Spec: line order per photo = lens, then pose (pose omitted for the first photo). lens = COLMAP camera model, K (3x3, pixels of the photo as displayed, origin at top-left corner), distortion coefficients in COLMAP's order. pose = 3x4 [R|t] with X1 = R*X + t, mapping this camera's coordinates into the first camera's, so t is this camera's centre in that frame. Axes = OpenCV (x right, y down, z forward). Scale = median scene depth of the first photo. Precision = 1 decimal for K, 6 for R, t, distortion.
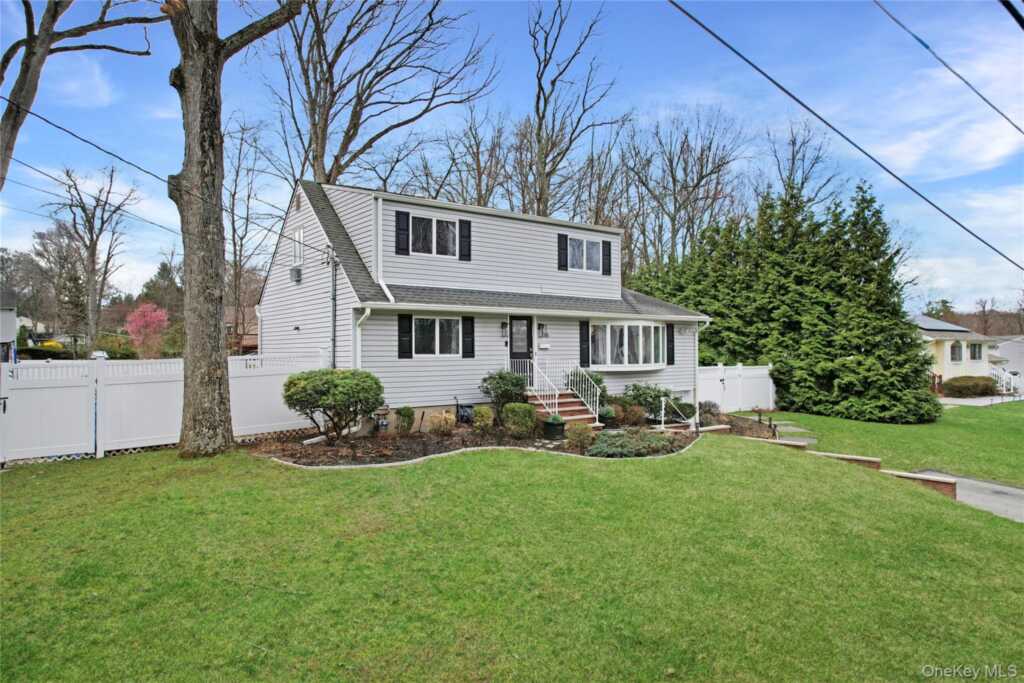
lens RADIAL K [[644.9, 0, 531.3], [0, 644.9, 344.6], [0, 0, 1]] dist [-0.001522, 0.000689]
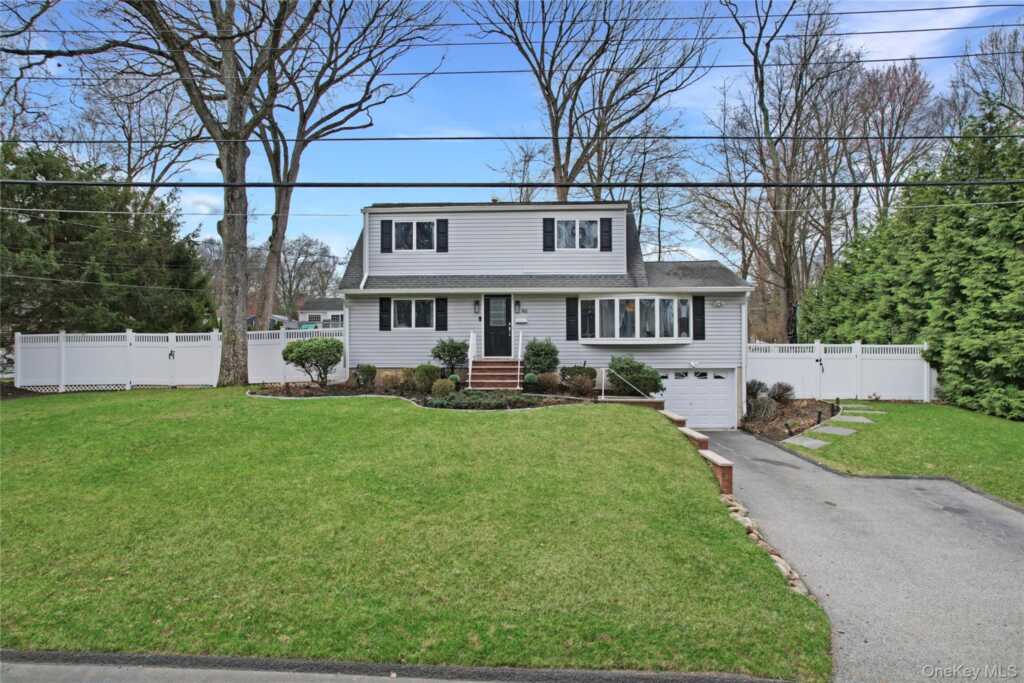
lens RADIAL K [[644.9, 0, 531.3], [0, 644.9, 344.6], [0, 0, 1]] dist [-0.001522, 0.000689]
pose [[0.766589, 0.003324, -0.642129, 0.765899], [0.006167, 0.999902, 0.012539, 0.030574], [0.642108, -0.013573, 0.766494, 0.147823]]
